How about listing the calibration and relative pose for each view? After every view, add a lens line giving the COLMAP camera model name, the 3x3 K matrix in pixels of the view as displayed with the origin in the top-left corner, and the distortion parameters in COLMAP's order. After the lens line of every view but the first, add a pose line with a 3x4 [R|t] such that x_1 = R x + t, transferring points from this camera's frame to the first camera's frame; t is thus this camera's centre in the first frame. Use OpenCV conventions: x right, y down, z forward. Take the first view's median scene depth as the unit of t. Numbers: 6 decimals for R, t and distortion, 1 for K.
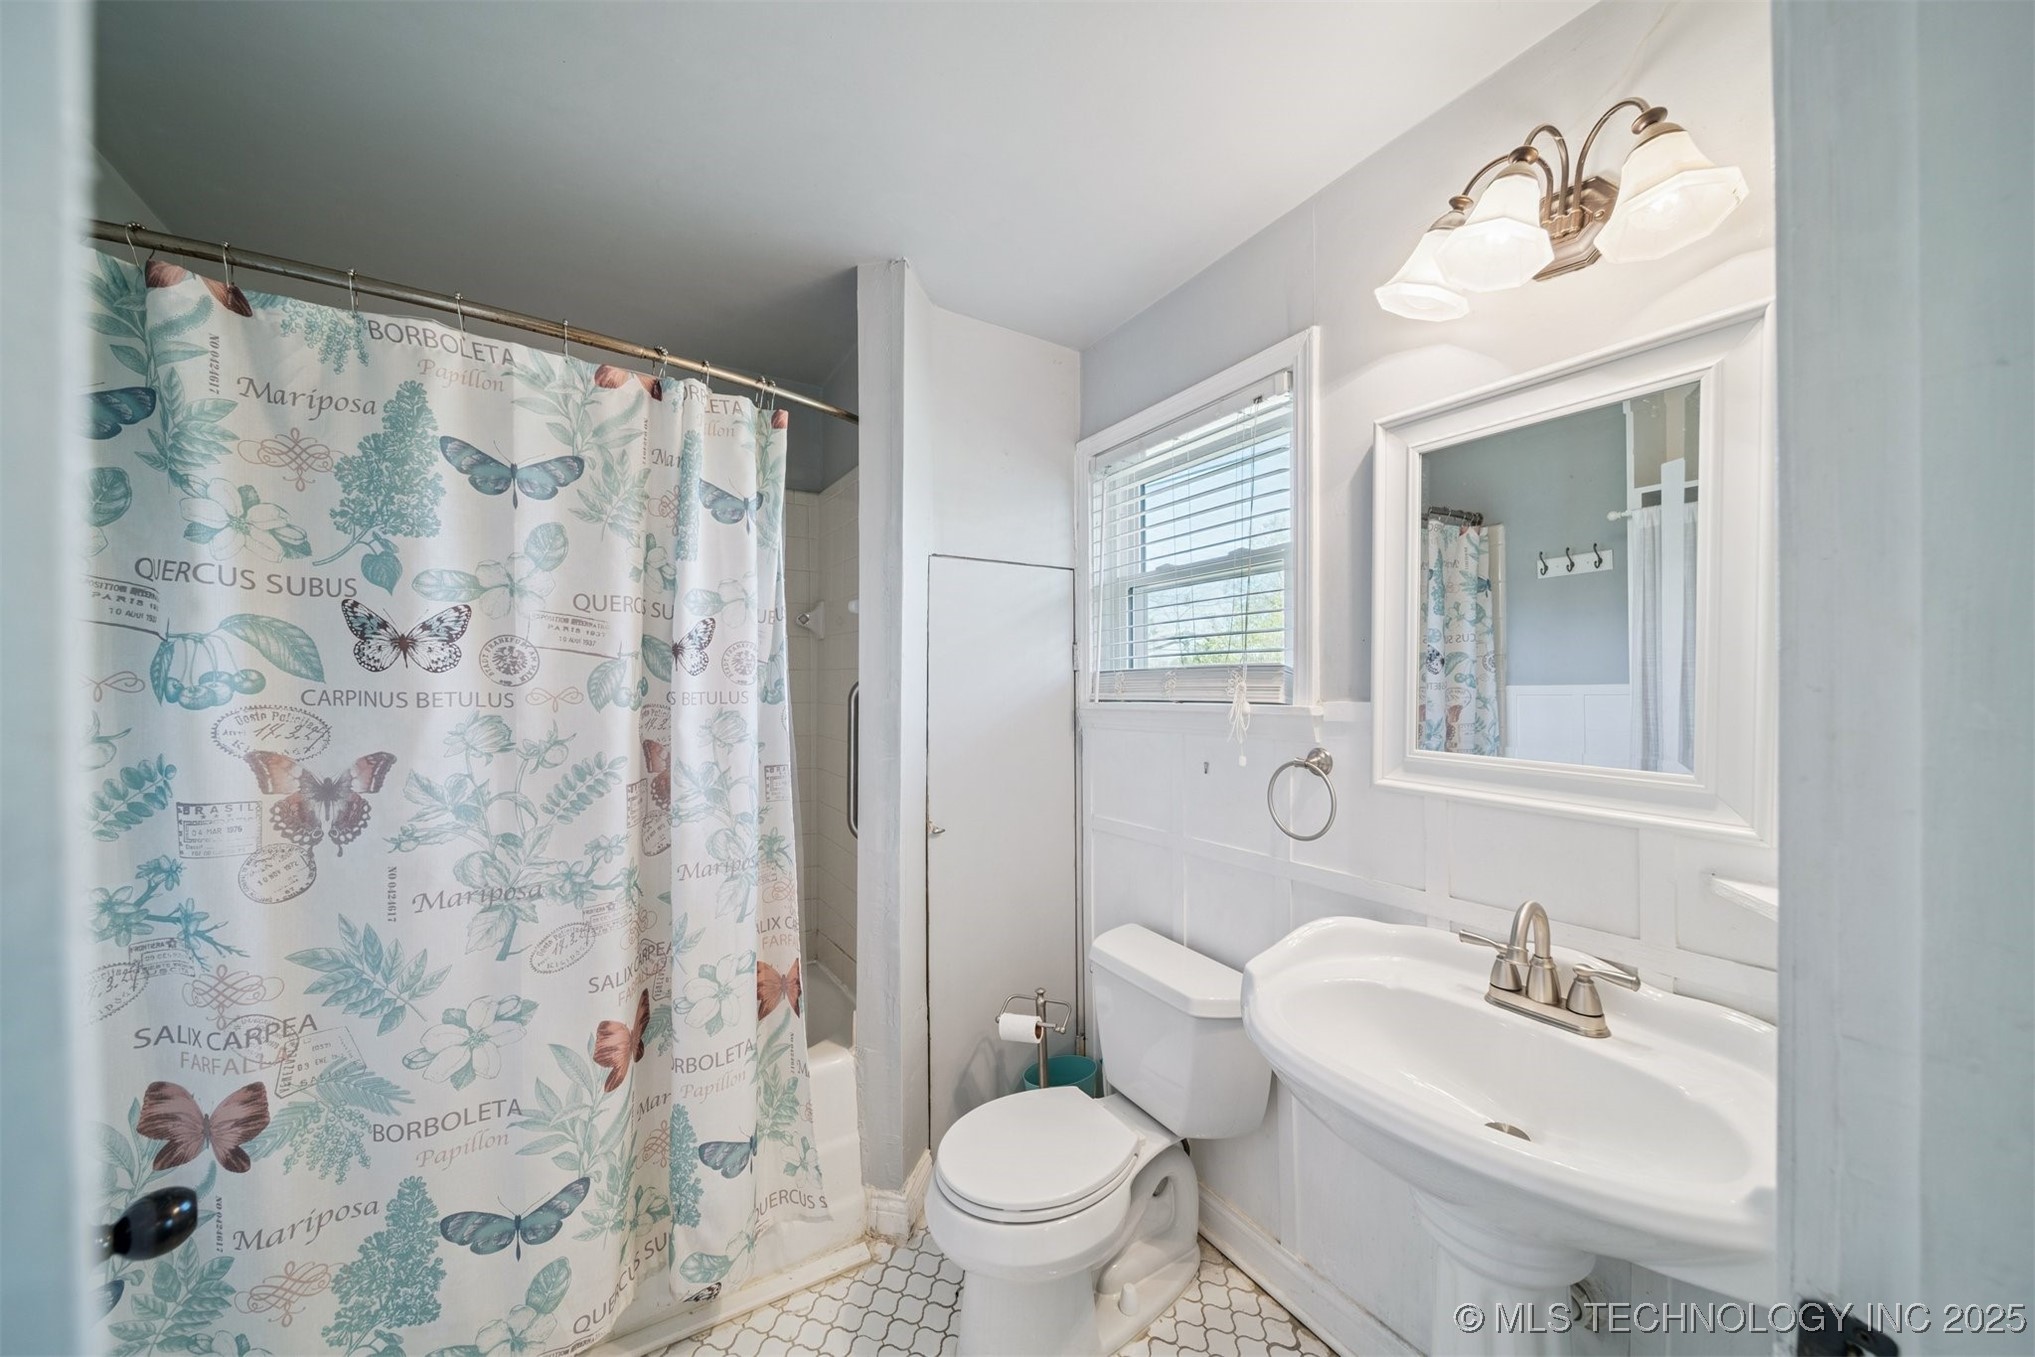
lens RADIAL K [[717.1, 0, 1012.5], [0, 717.1, 682.6], [0, 0, 1]] dist [-0.003613, 0.000146]
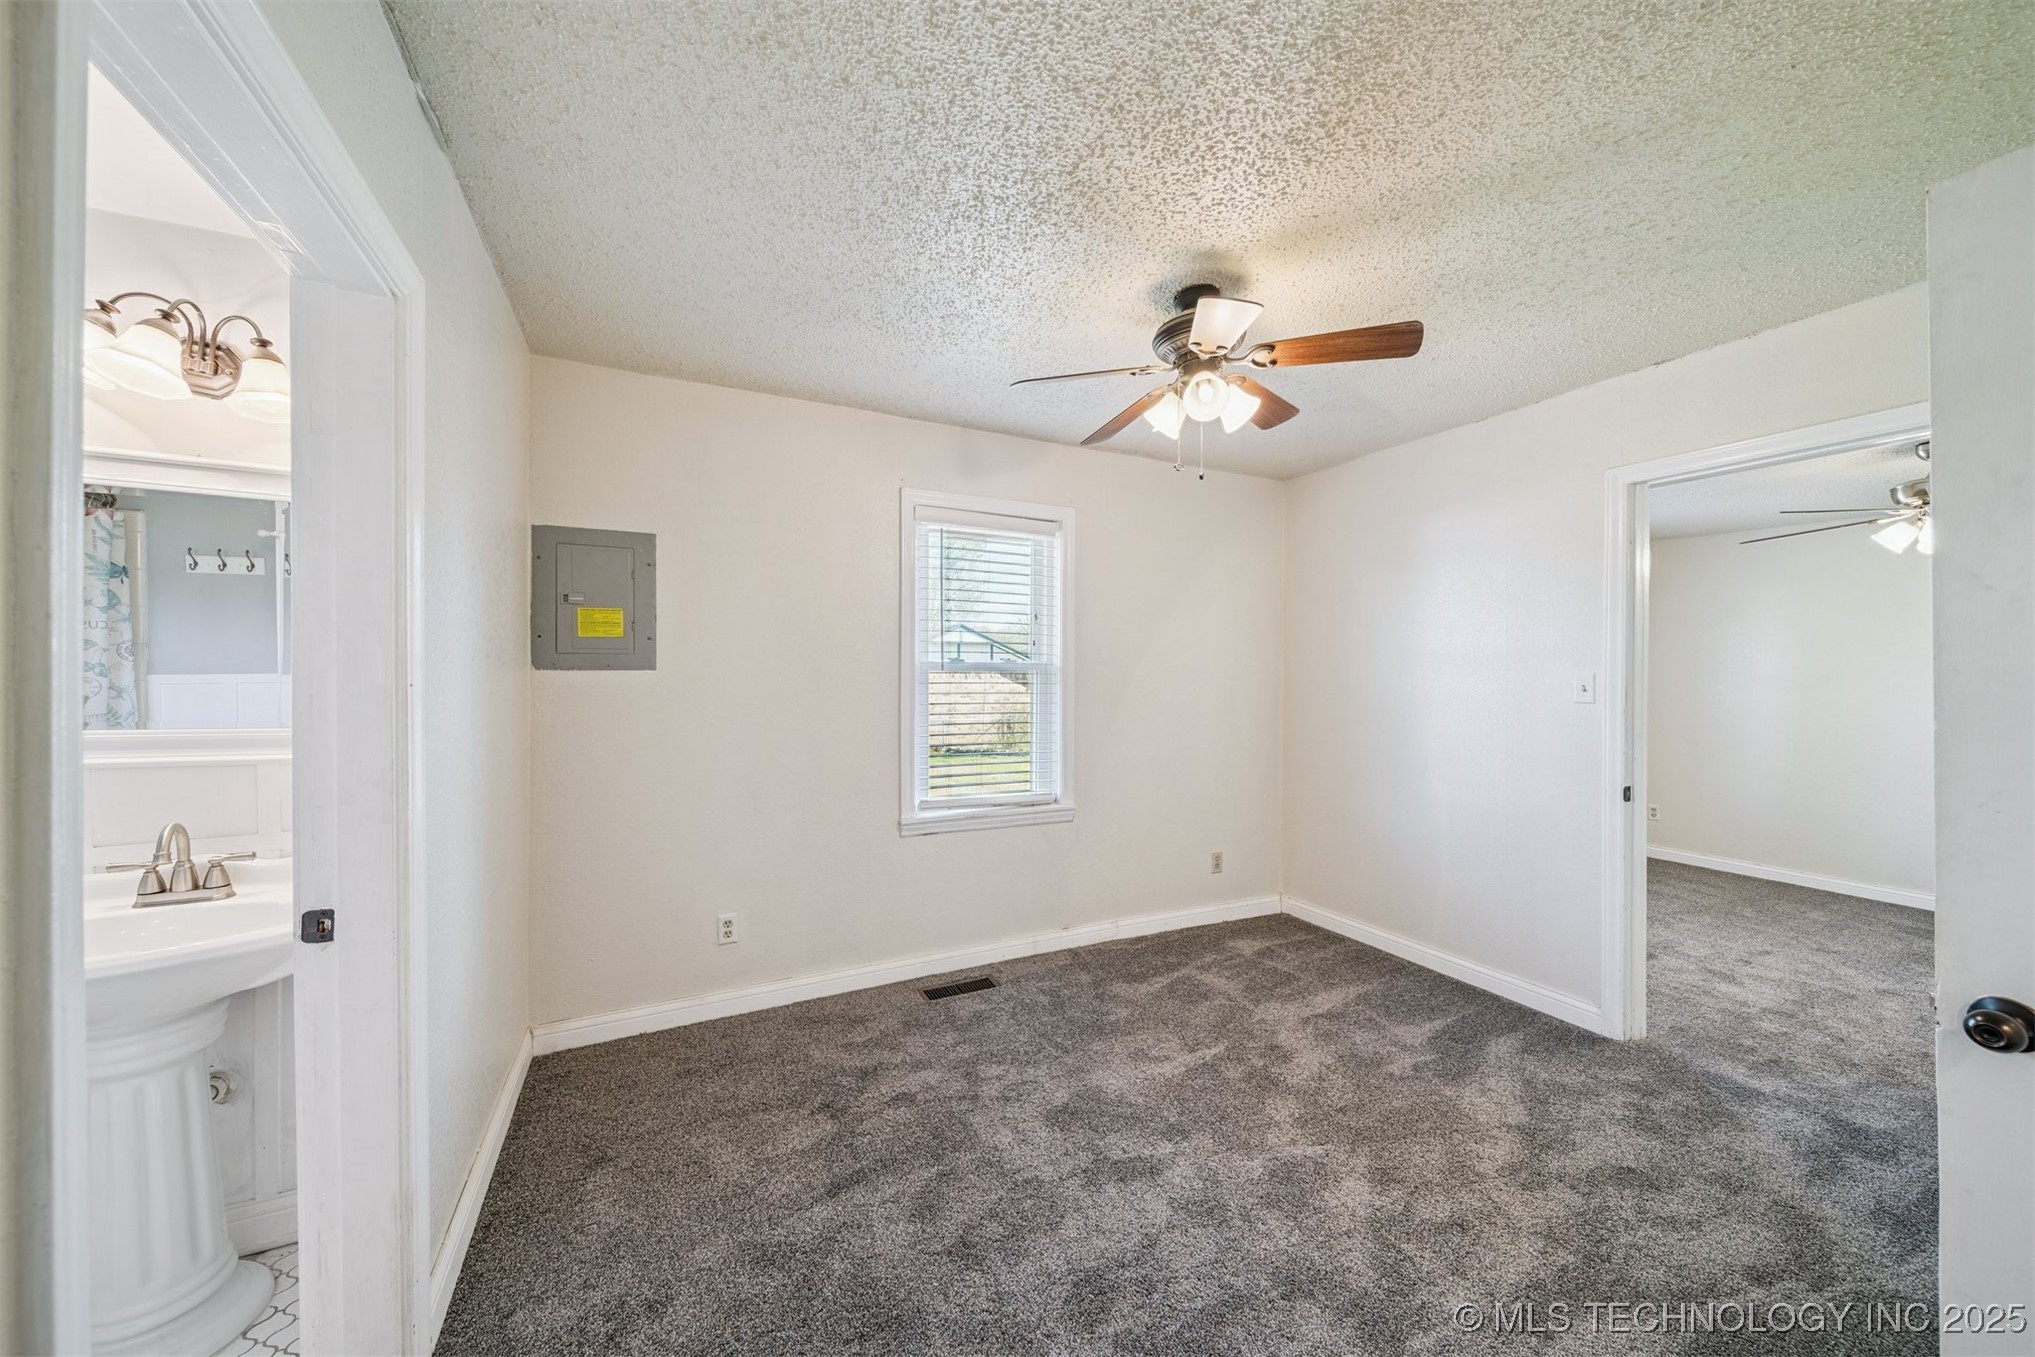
lens RADIAL K [[717.1, 0, 1008.5], [0, 717.1, 675.9], [0, 0, 1]] dist [-0.003613, 0.000146]
pose [[0.085853, -0.003649, 0.996301, -0.249625], [-0.004081, 0.999984, 0.004014, -0.003676], [-0.996299, -0.004410, 0.085837, -0.353857]]
